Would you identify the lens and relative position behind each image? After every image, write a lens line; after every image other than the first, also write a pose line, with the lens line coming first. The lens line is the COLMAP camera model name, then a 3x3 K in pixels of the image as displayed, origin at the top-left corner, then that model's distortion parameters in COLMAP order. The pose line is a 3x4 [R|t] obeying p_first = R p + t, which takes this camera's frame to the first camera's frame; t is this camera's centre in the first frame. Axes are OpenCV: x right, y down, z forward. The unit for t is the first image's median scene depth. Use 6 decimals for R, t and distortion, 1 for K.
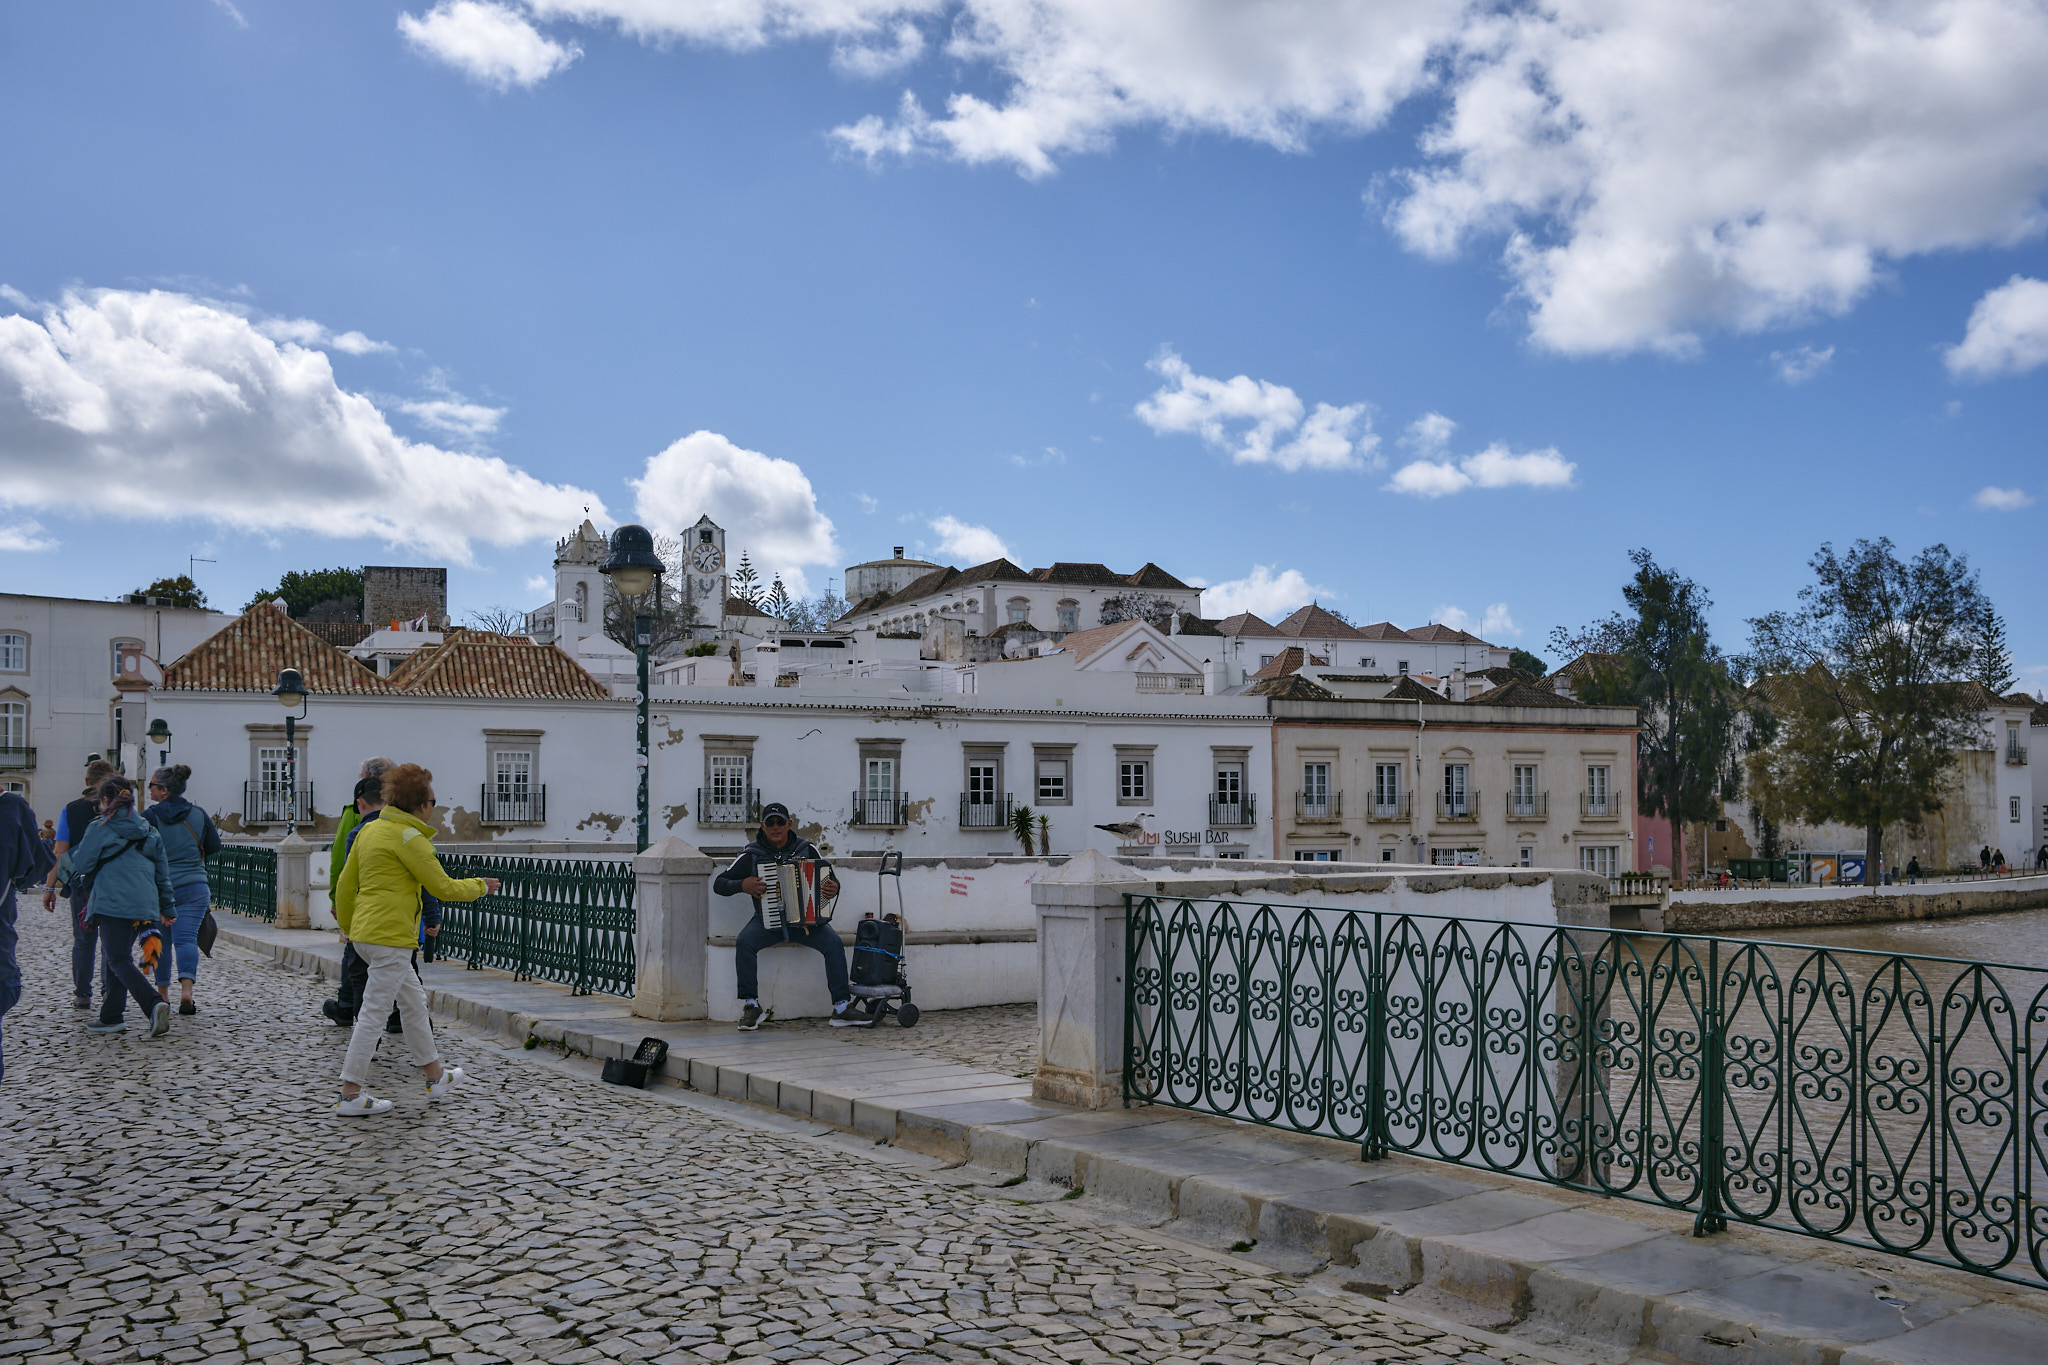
lens RADIAL K [[2039.3, 0, 1063.9], [0, 2039.3, 731.2], [0, 0, 1]] dist [-0.077498, 0.181426]
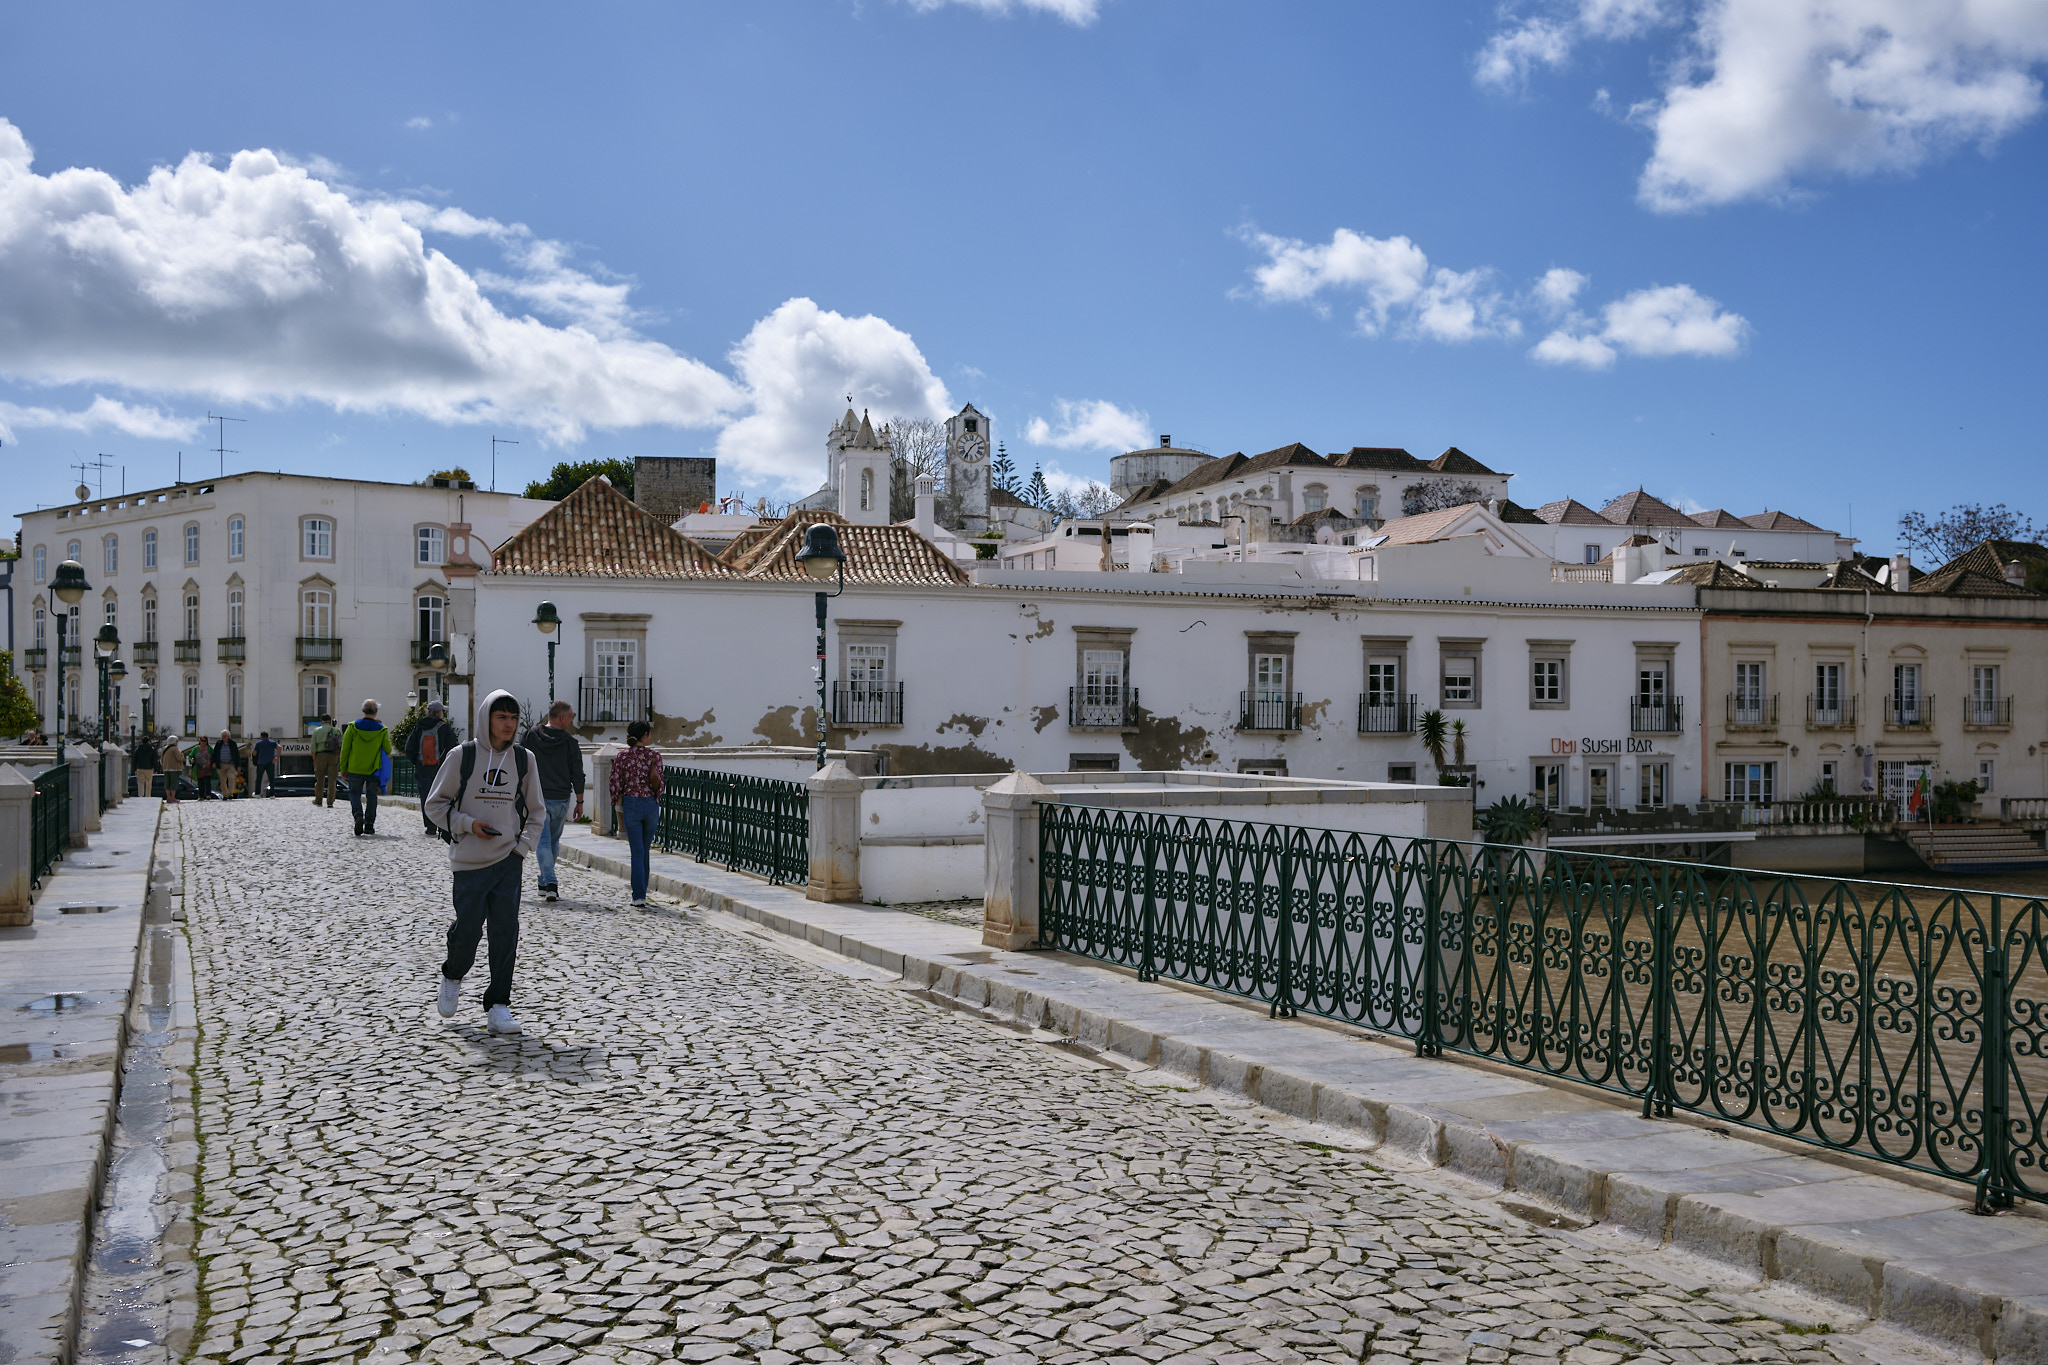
lens RADIAL K [[2027.8, 0, 1047.0], [0, 2027.8, 674.8], [0, 0, 1]] dist [-0.065283, 0.157093]
pose [[0.993181, 0.005812, -0.116441, -0.081326], [-0.003028, 0.999706, 0.024066, 0.001447], [0.116547, -0.023550, 0.992906, 0.115606]]
